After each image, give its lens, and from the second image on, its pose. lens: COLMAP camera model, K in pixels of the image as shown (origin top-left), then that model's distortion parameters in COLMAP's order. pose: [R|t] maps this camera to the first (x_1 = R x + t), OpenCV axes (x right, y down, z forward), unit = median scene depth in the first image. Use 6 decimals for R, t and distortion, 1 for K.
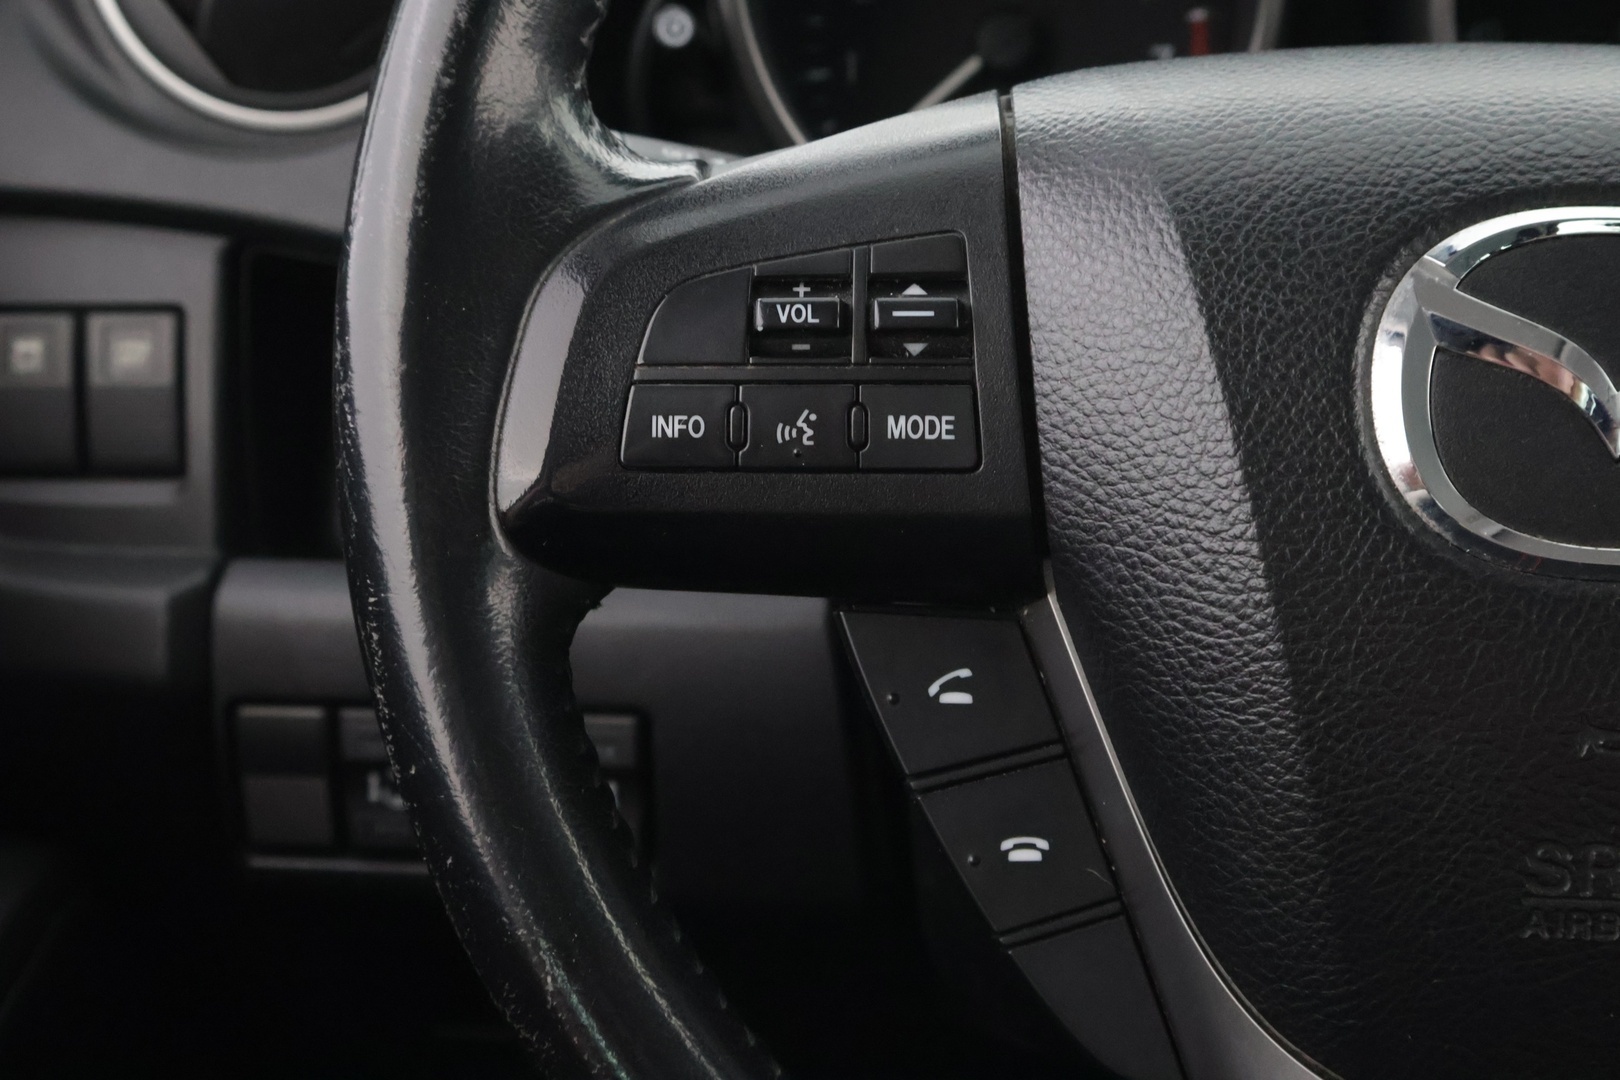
lens RADIAL K [[2450.5, 0, 810.0], [0, 2450.5, 540.0], [0, 0, 1]] dist [-0.019224, 0.070933]
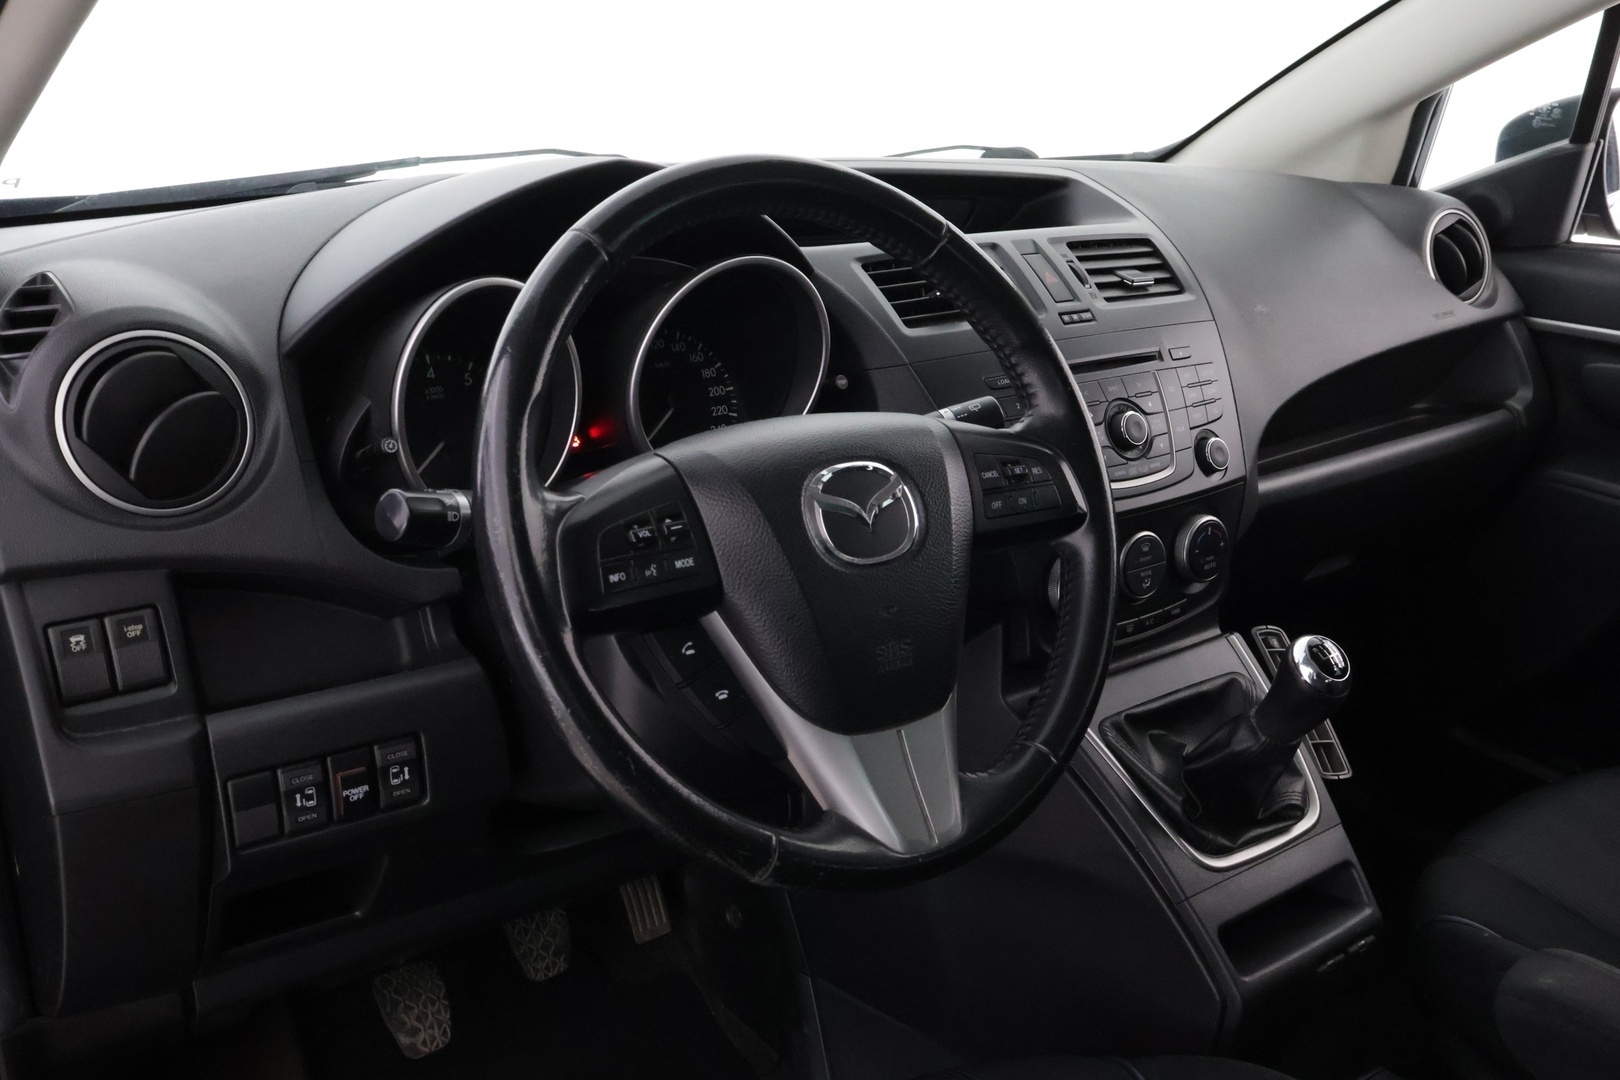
lens RADIAL K [[1432.5, 0, 810.0], [0, 1432.5, 540.0], [0, 0, 1]] dist [0.008768, 0.013147]
pose [[0.761447, -0.169505, 0.625673, -0.950316], [0.220571, 0.975362, -0.004196, -0.031401], [-0.609546, 0.141200, 0.780074, -0.505842]]
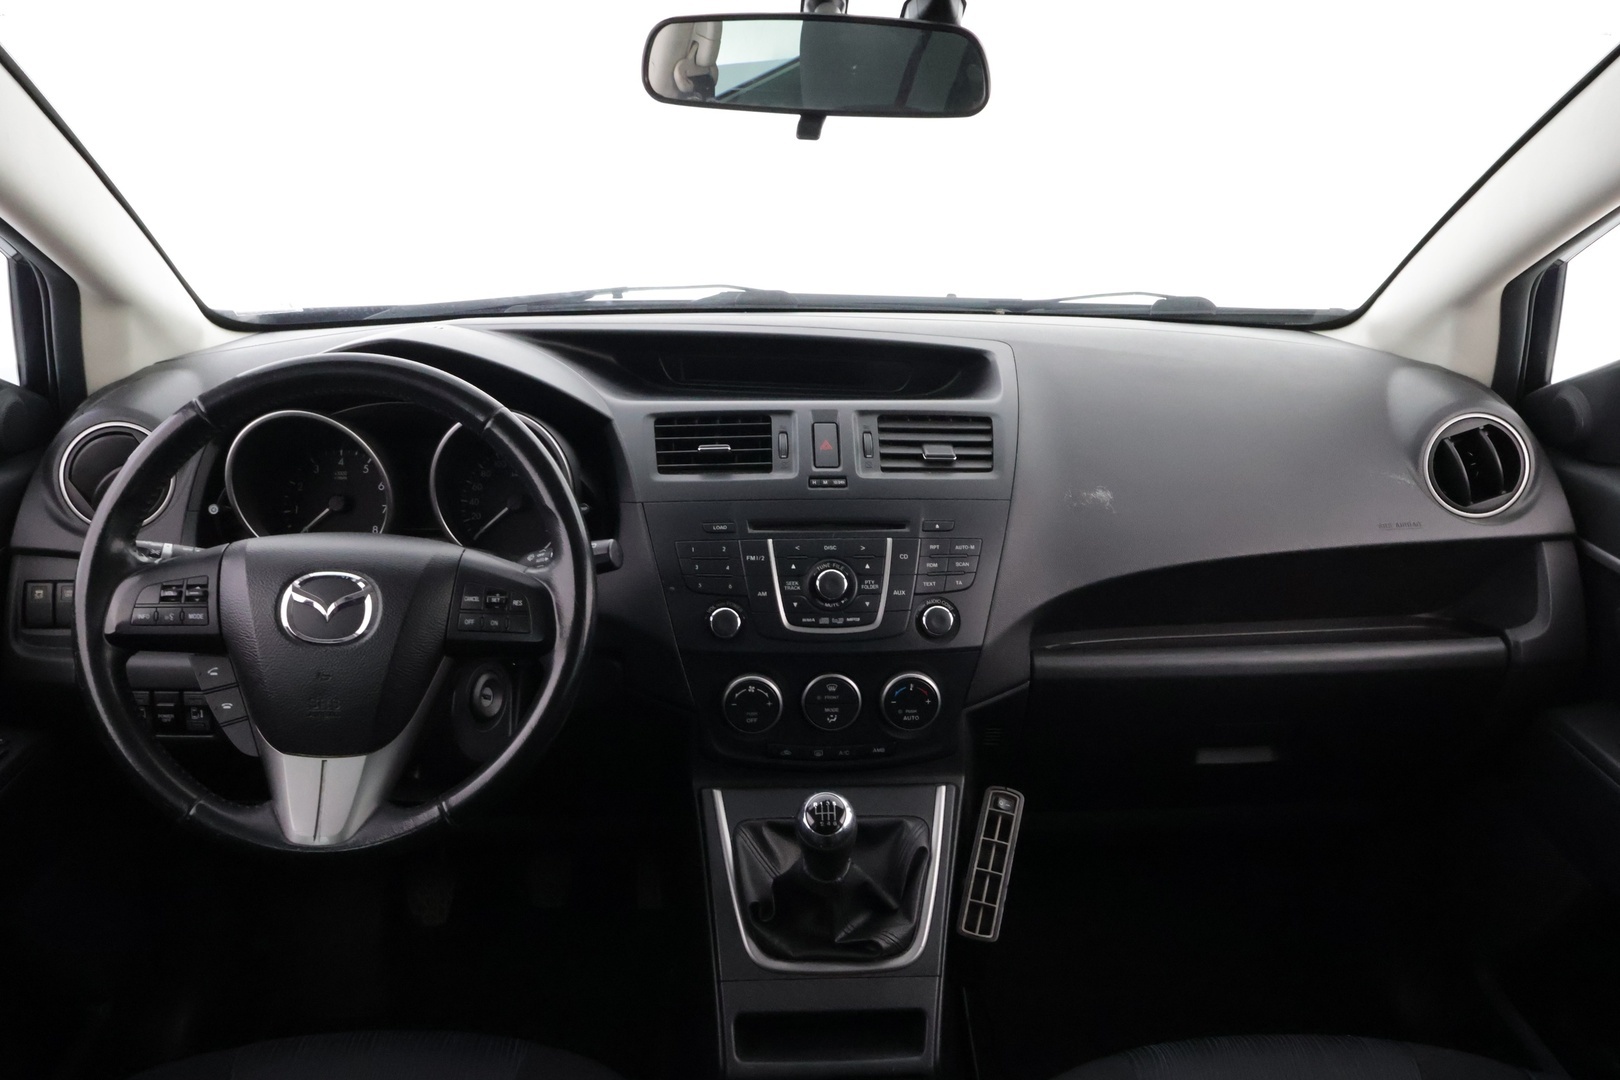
lens RADIAL K [[1342.0, 0, 810.0], [0, 1342.0, 540.0], [0, 0, 1]] dist [-0.005406, 0.007732]
pose [[0.993287, -0.001379, 0.115669, 0.935191], [0.011418, 0.996215, -0.086172, 0.045464], [-0.115113, 0.086914, 0.989543, -1.760715]]
